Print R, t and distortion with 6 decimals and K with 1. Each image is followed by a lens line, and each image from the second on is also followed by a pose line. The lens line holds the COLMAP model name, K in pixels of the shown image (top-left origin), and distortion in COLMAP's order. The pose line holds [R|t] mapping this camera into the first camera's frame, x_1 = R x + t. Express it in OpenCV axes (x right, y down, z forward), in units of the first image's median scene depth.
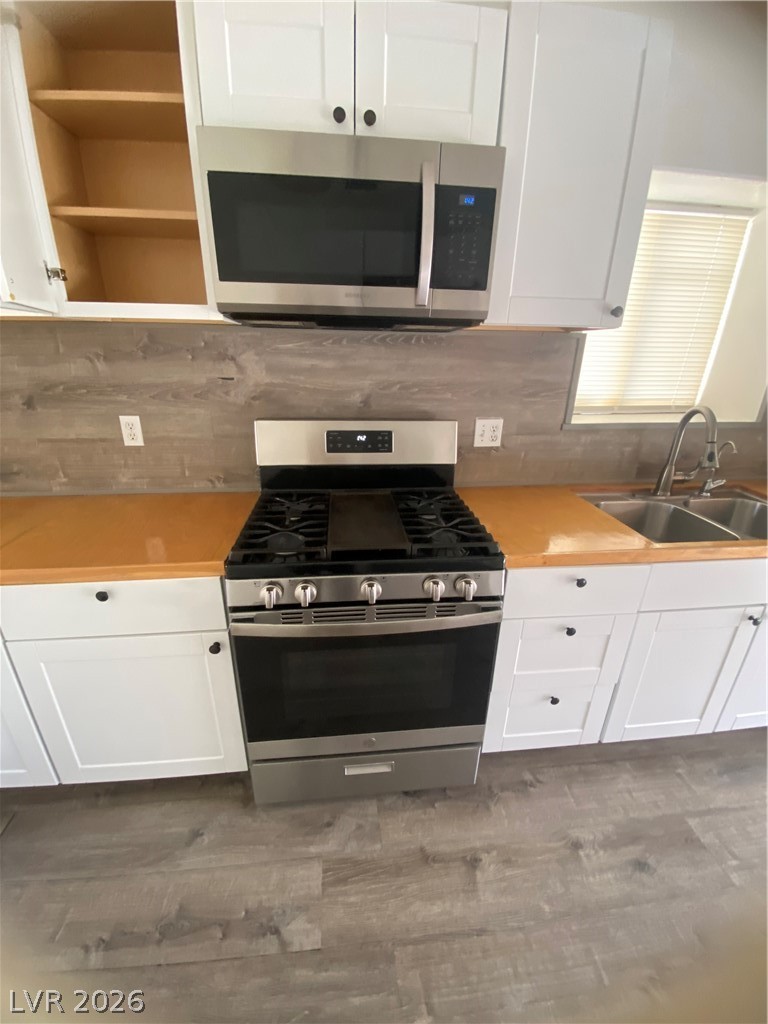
lens RADIAL K [[413.2, 0, 380.6], [0, 413.2, 514.2], [0, 0, 1]] dist [0.029799, -0.026683]
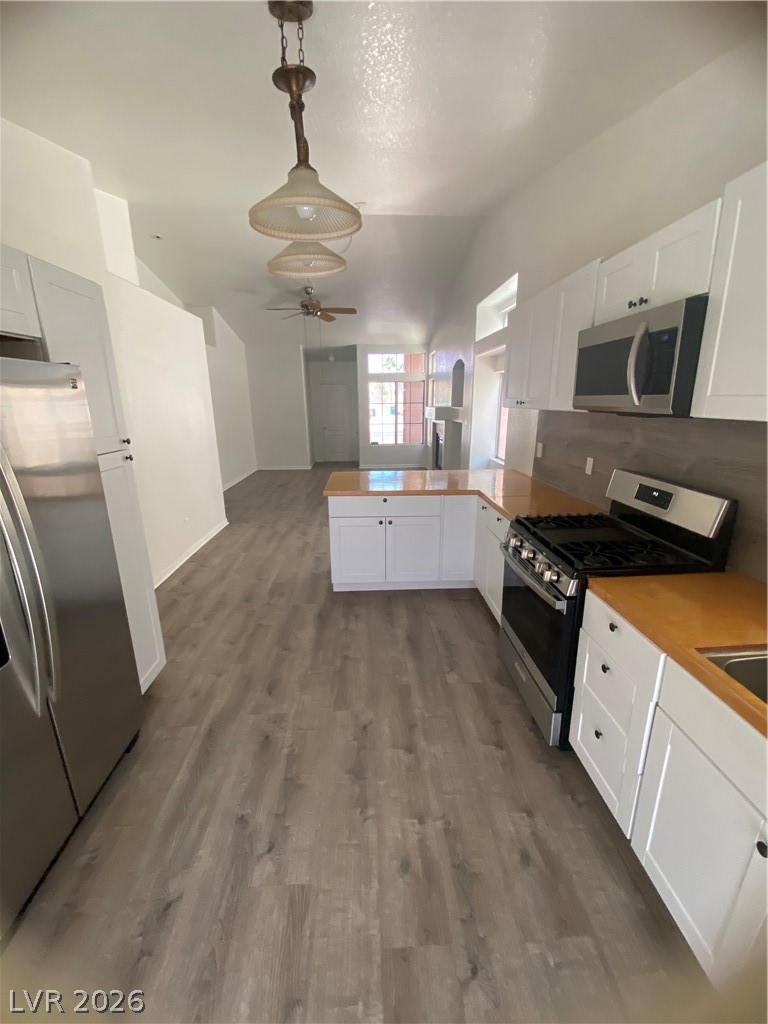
lens RADIAL K [[413.2, 0, 380.6], [0, 413.2, 514.2], [0, 0, 1]] dist [0.029799, -0.026683]
pose [[-0.064985, 0.249989, -0.966065, 1.271807], [-0.362202, 0.896179, 0.256269, -0.147869], [0.929832, 0.366564, 0.032308, 0.177989]]
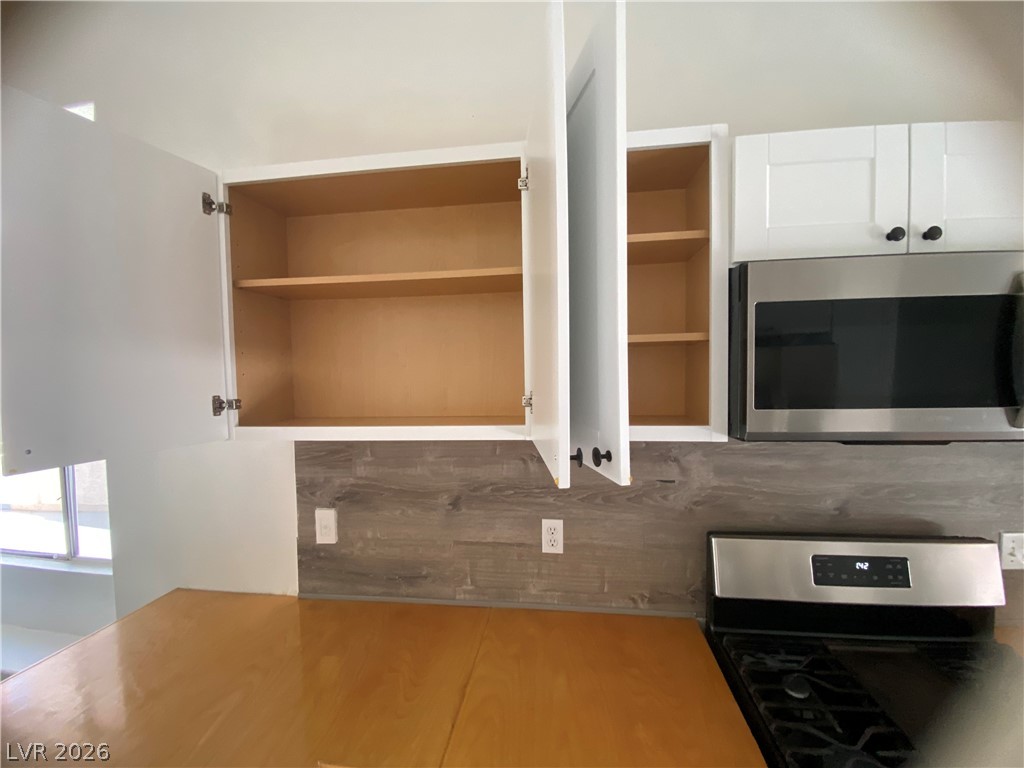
lens RADIAL K [[413.2, 0, 516.5], [0, 413.2, 387.3], [0, 0, 1]] dist [0.029799, -0.026683]
pose [[0.971575, -0.028093, -0.235058, -0.459850], [-0.054966, 0.939026, -0.339423, -0.195888], [0.230261, 0.342696, 0.910791, 0.066856]]
